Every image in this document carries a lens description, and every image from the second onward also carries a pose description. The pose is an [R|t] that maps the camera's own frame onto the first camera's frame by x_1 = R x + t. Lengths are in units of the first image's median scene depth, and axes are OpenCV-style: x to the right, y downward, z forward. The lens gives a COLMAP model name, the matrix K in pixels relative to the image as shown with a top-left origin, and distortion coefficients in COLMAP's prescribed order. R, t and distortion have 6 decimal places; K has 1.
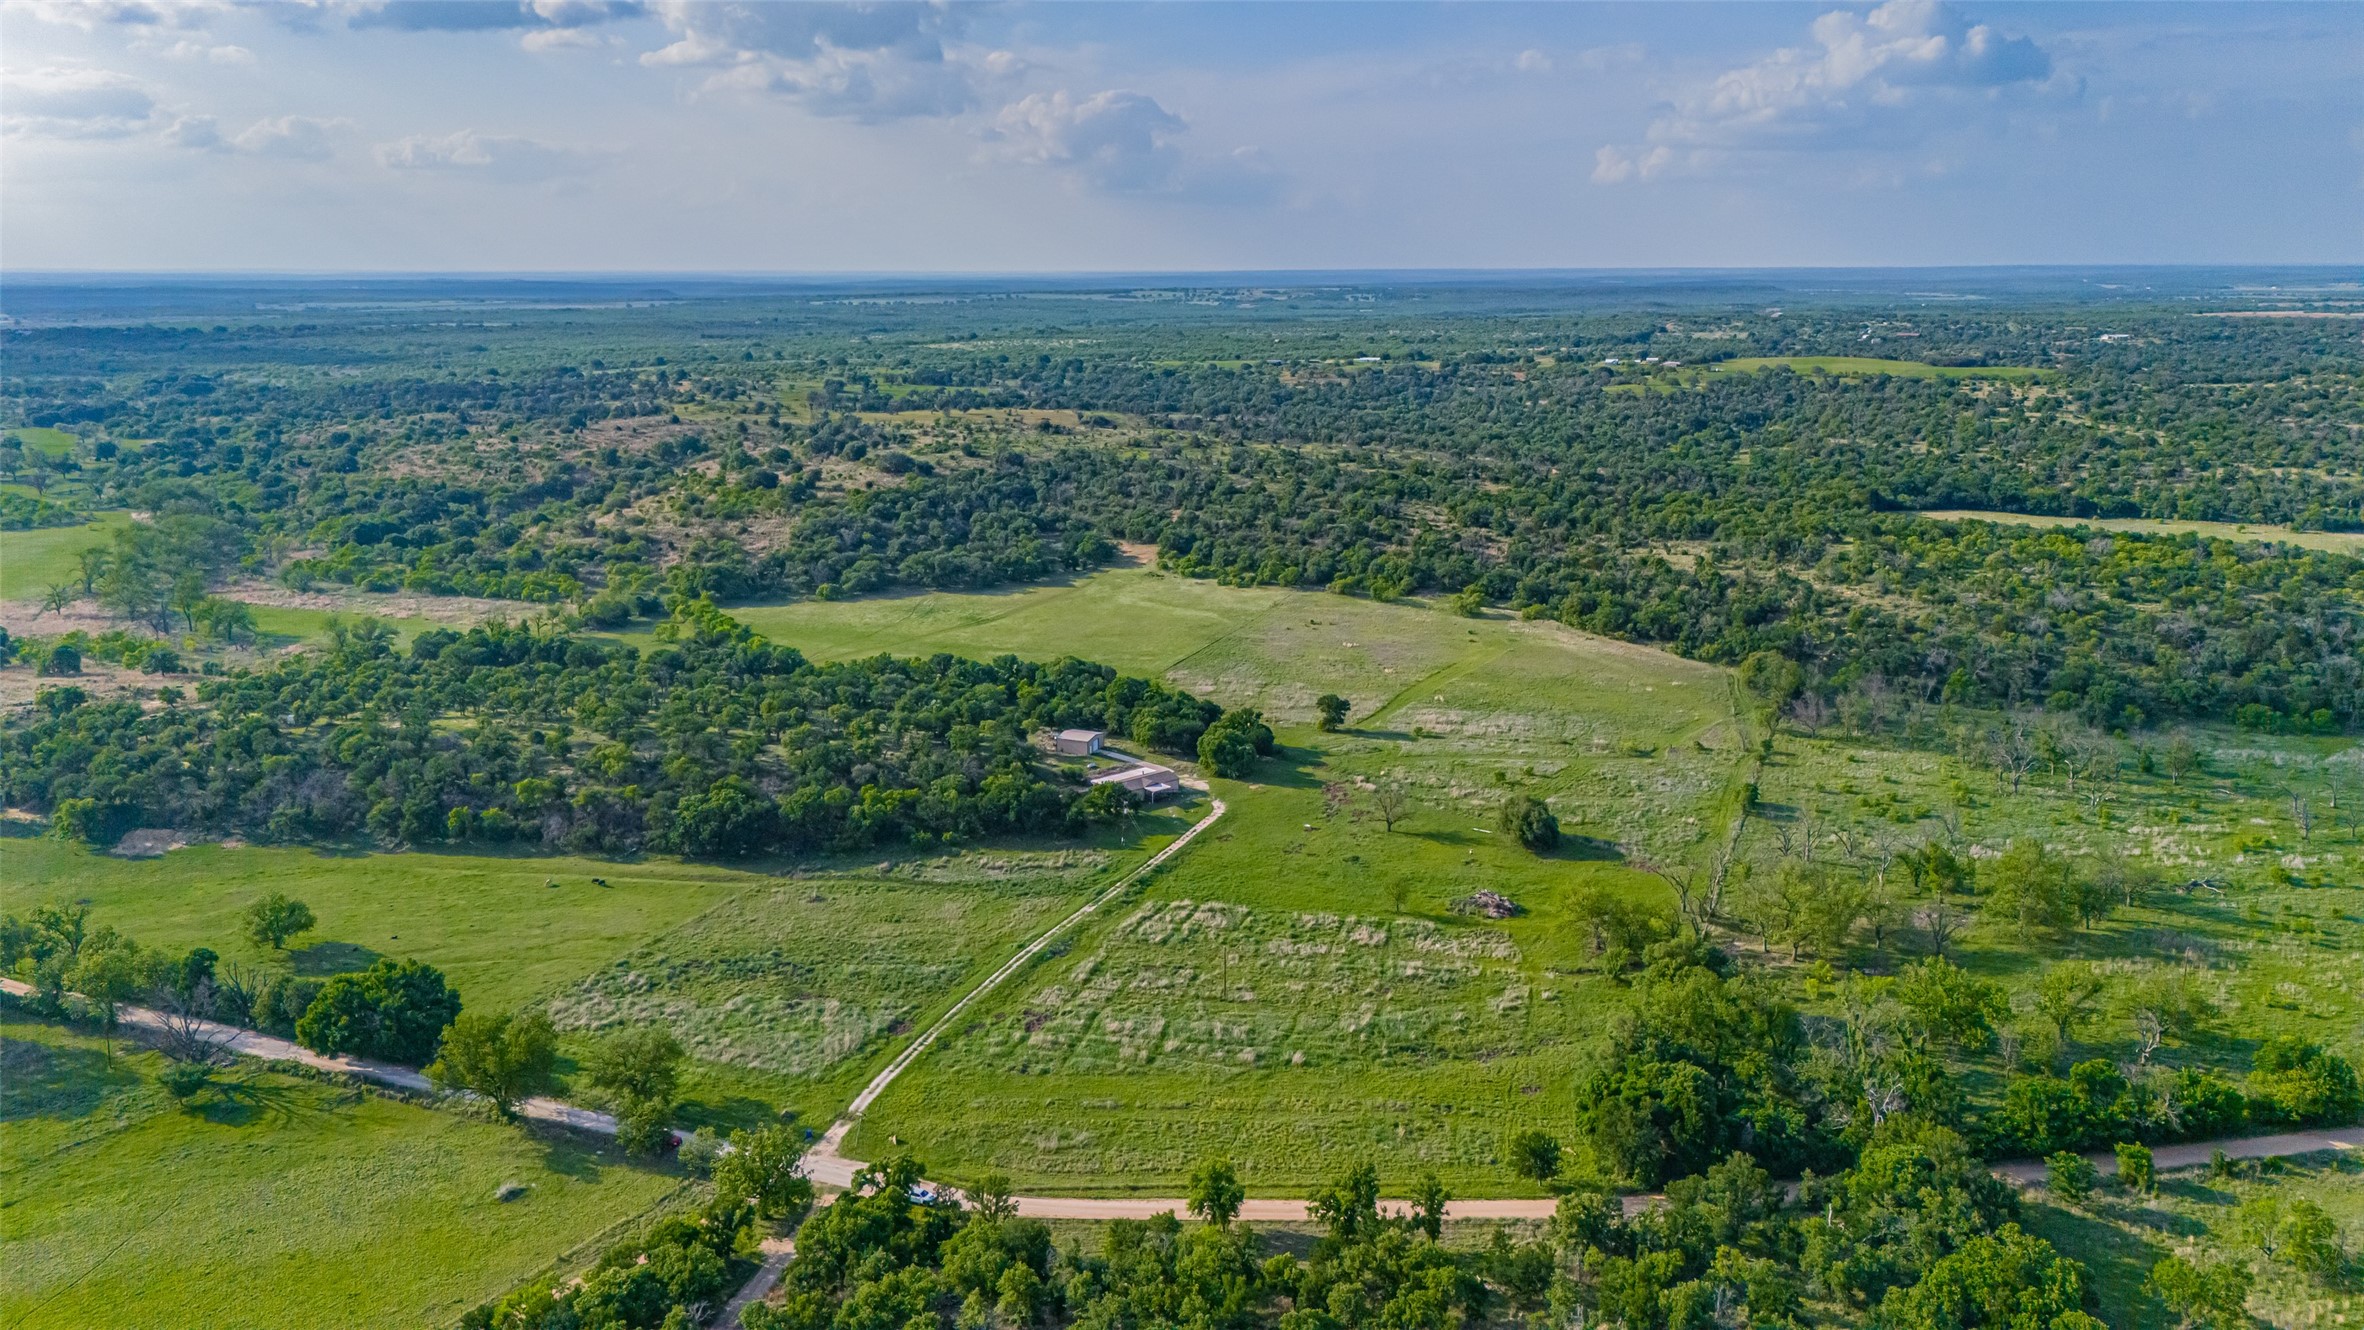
lens RADIAL K [[1736.0, 0, 1180.8], [0, 1736.0, 661.0], [0, 0, 1]] dist [0.058637, -0.052180]
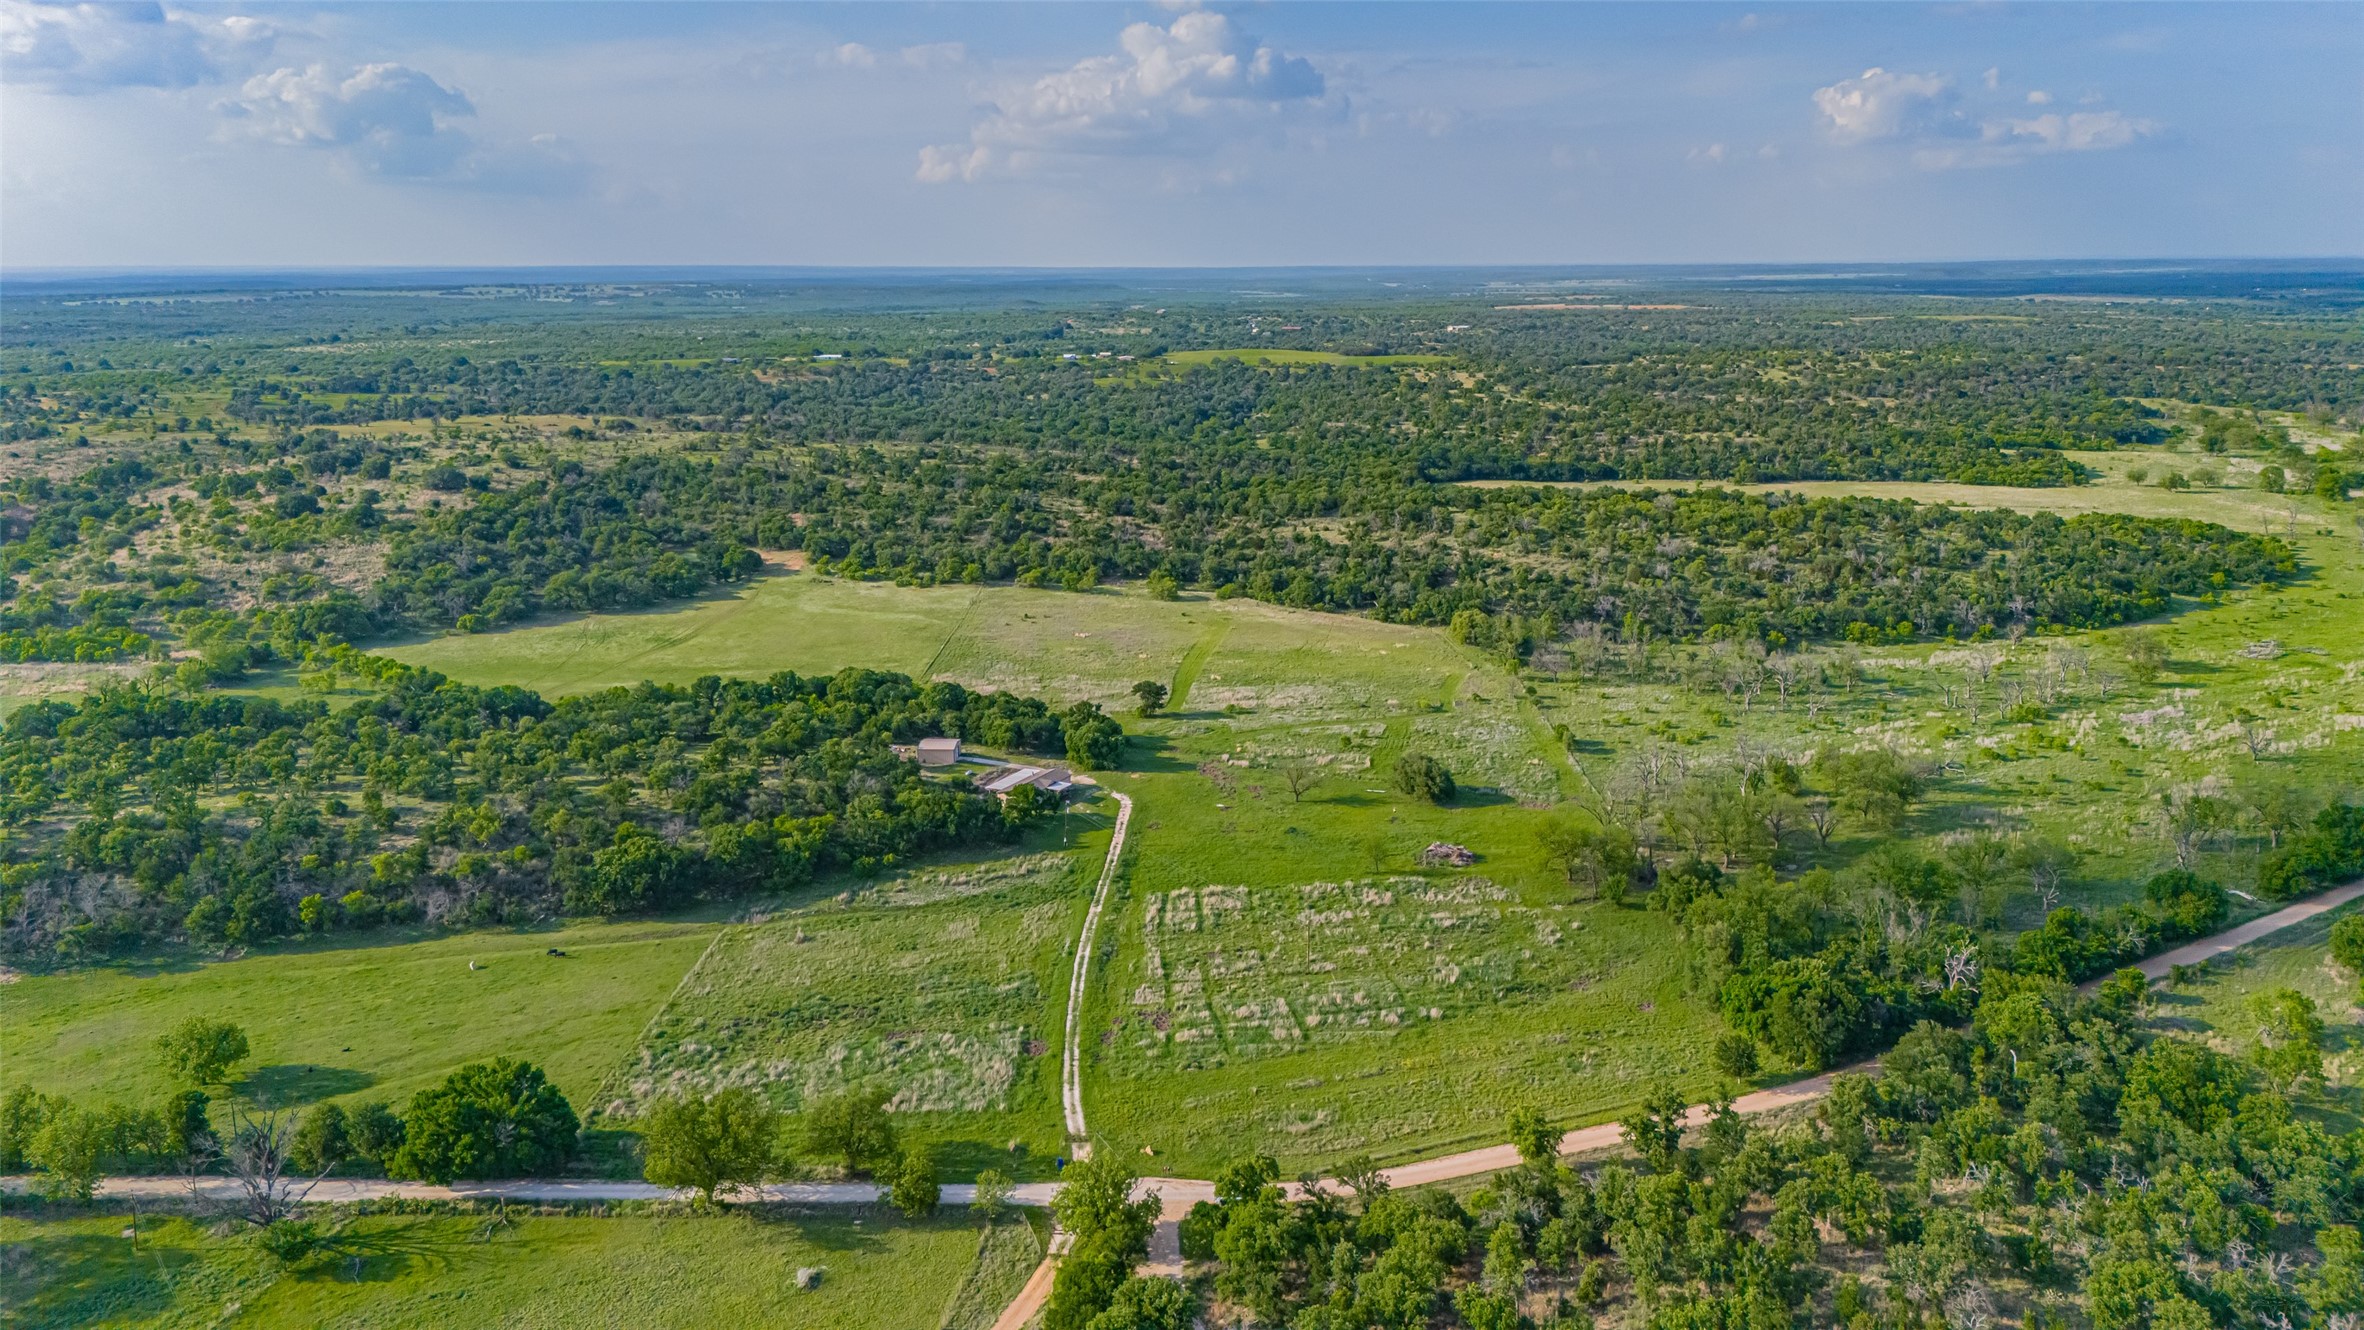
lens RADIAL K [[1736.0, 0, 1199.8], [0, 1736.0, 678.7], [0, 0, 1]] dist [0.058637, -0.052180]
pose [[0.930136, -0.086642, 0.356848, -0.203769], [0.082611, 0.996228, 0.026554, -0.005347], [-0.357803, 0.004781, 0.933785, 0.035020]]
